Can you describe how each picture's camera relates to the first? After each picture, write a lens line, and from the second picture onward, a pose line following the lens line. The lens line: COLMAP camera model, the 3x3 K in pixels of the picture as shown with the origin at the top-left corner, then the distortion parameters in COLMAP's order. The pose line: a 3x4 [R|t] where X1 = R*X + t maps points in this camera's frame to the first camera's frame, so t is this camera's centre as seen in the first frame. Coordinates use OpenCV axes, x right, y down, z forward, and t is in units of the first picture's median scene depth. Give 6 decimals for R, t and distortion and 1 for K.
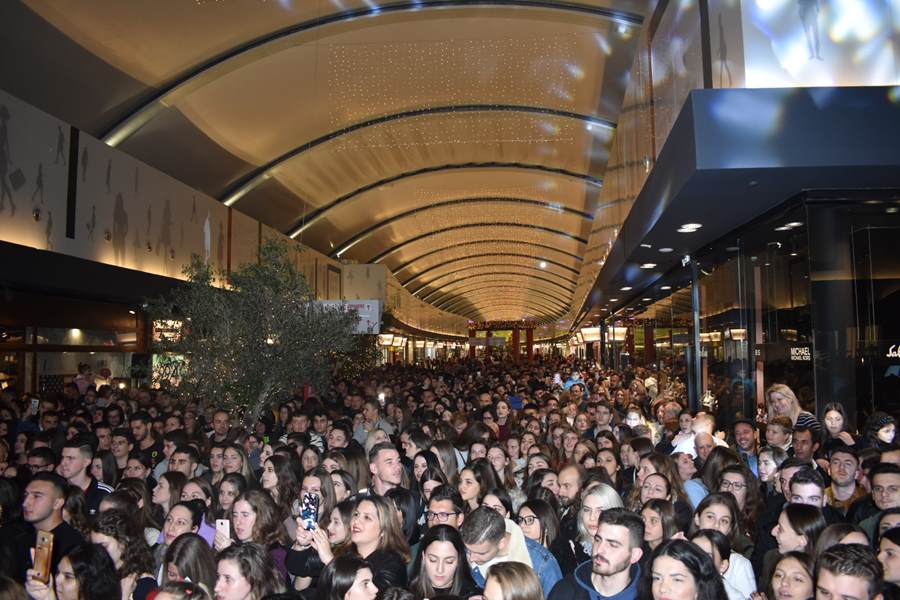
lens RADIAL K [[728.3, 0, 450.0], [0, 728.3, 300.0], [0, 0, 1]] dist [-0.087105, -0.001401]
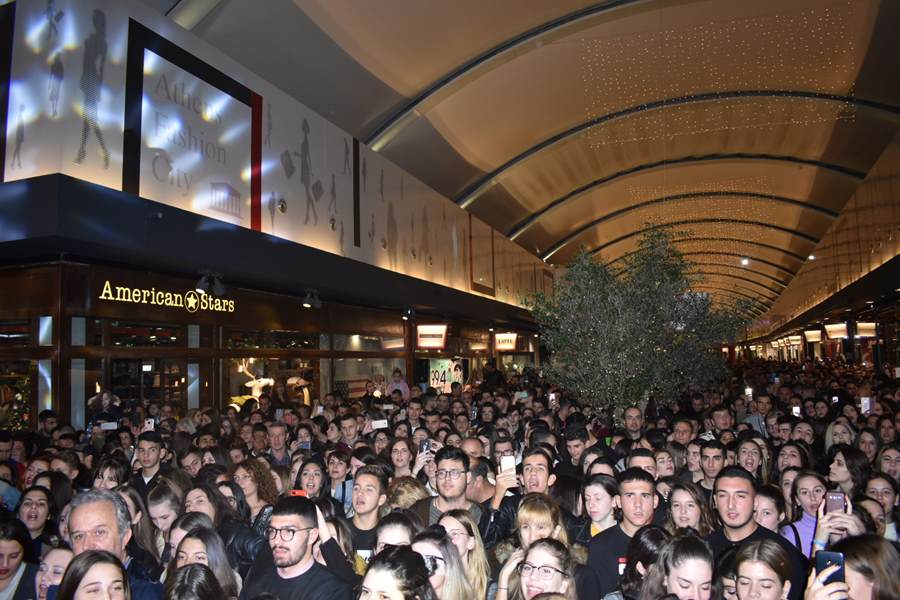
lens RADIAL K [[728.3, 0, 450.0], [0, 728.3, 300.0], [0, 0, 1]] dist [-0.087105, -0.001401]
pose [[0.971477, -0.036180, -0.234356, -0.122921], [0.033668, 0.999325, -0.014710, 0.007683], [0.234730, 0.006400, 0.972040, 0.007483]]
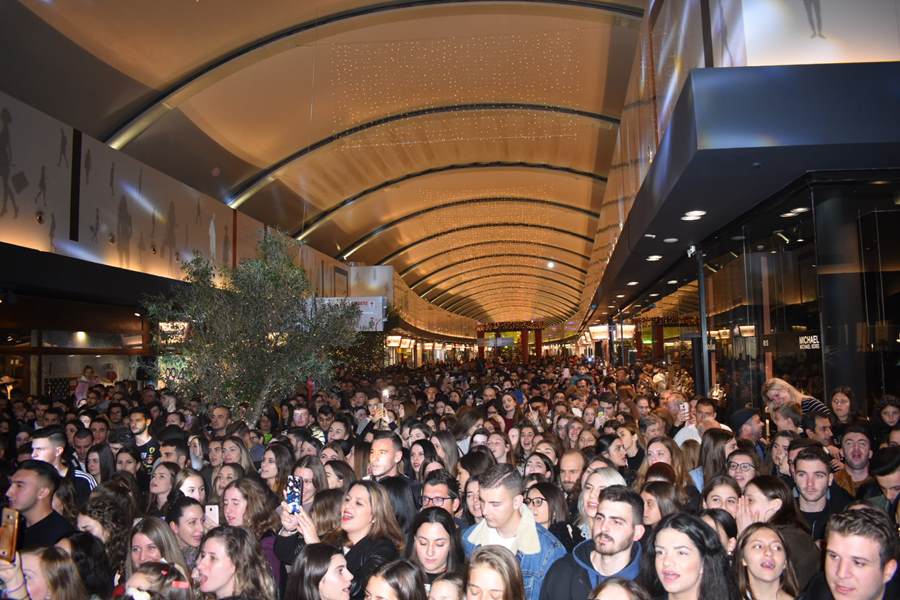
lens RADIAL K [[727.3, 0, 450.0], [0, 727.3, 300.0], [0, 0, 1]] dist [-0.089865, 0.002402]
pose [[0.999821, -0.014791, -0.011771, 0.003963], [0.014746, 0.999884, -0.003890, 0.006276], [0.011827, 0.003716, 0.999923, 0.005959]]
